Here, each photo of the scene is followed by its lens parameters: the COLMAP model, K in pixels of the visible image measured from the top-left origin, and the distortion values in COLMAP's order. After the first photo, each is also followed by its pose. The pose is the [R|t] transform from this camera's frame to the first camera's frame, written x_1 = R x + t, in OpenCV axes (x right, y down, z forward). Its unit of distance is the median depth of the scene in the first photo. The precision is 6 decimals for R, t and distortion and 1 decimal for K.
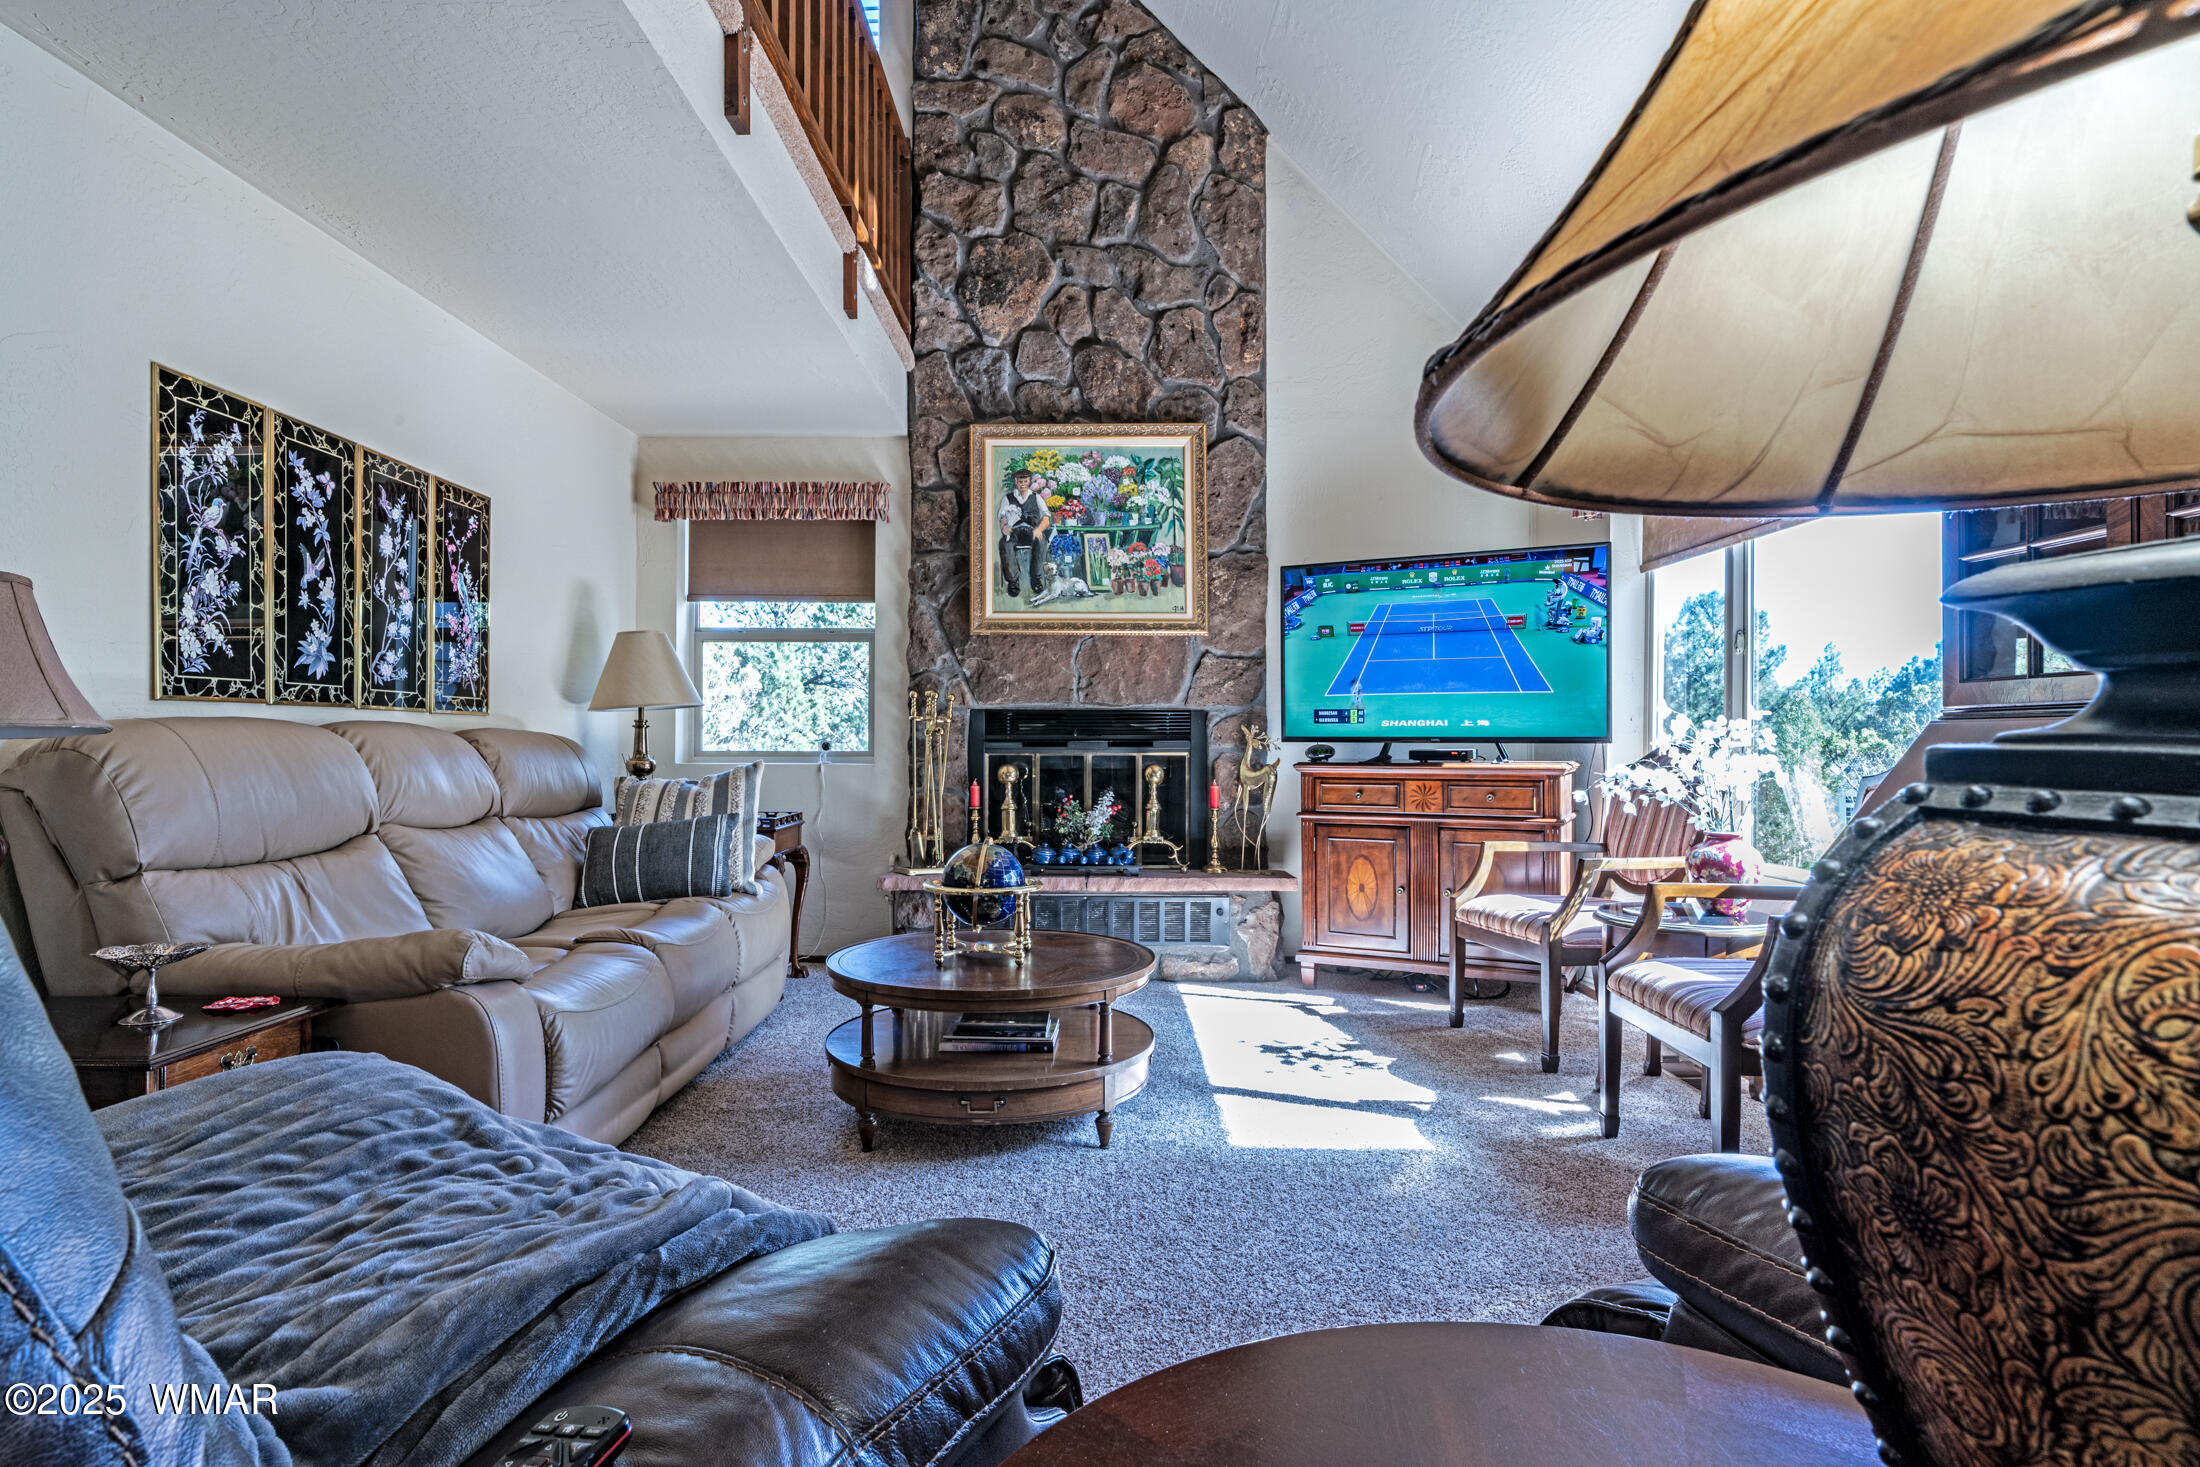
lens RADIAL K [[1109.8, 0, 1002.5], [0, 1109.8, 754.2], [0, 0, 1]] dist [0.000427, 0.000990]
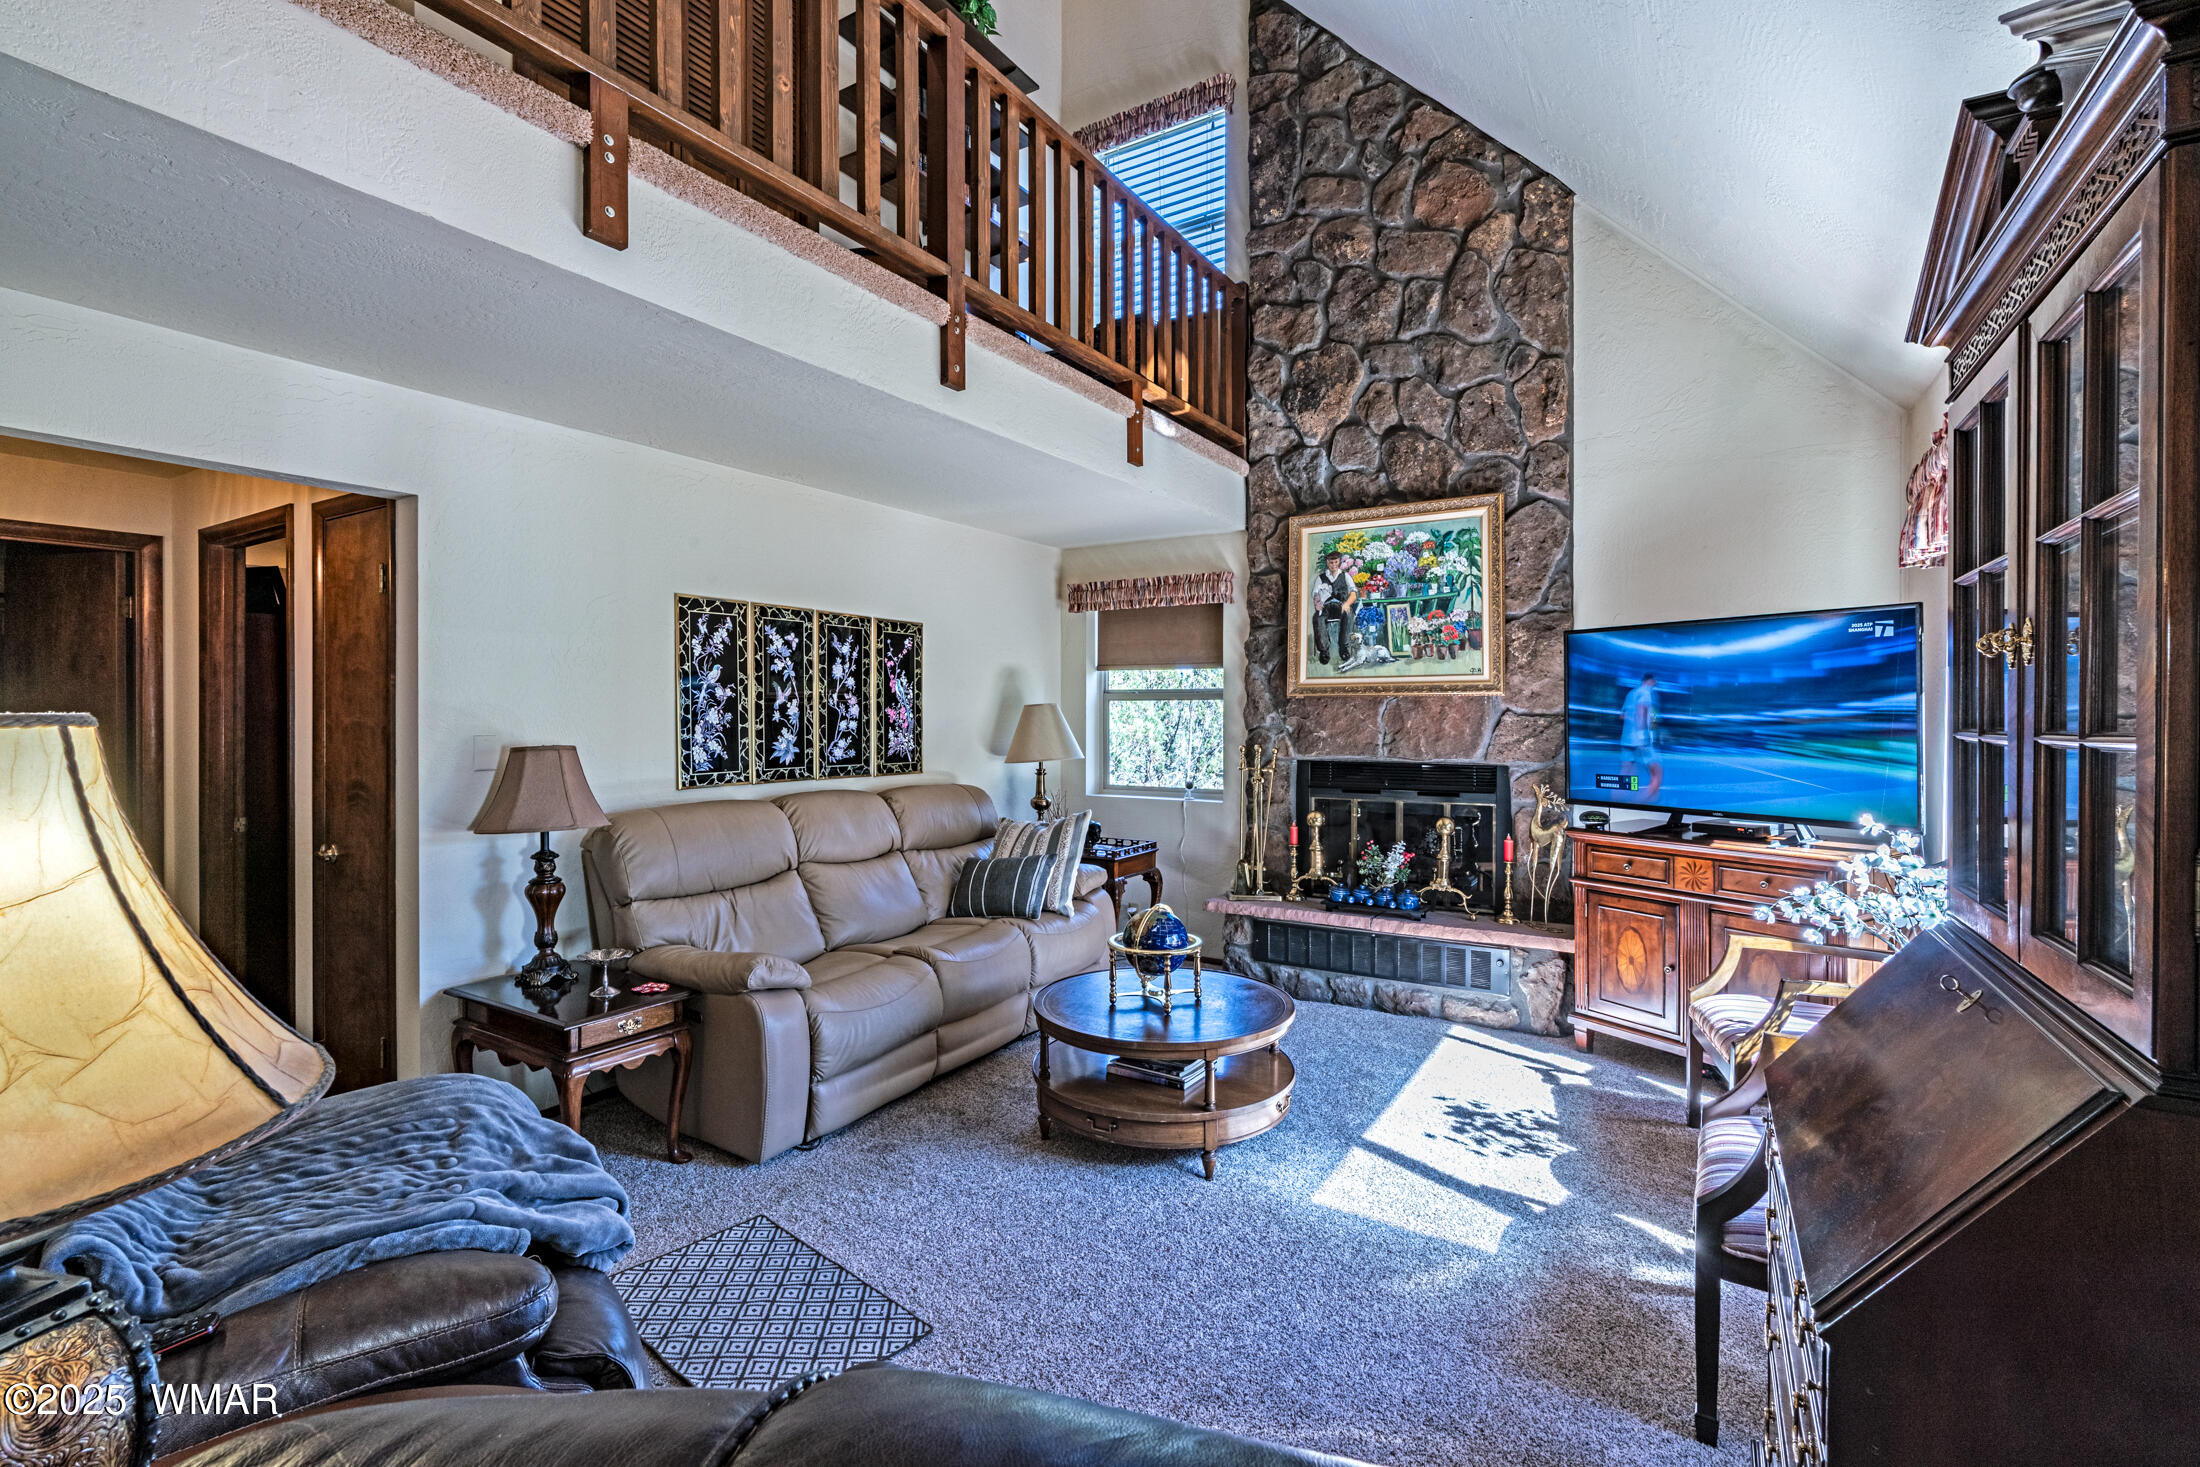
lens RADIAL K [[966.9, 0, 1142.0], [0, 966.9, 716.3], [0, 0, 1]] dist [-0.001069, 0.000283]
pose [[0.865111, -0.000114, -0.501580, 0.347749], [0.006568, 0.999917, 0.011100, -0.100111], [0.501537, -0.012897, 0.865040, 0.038903]]
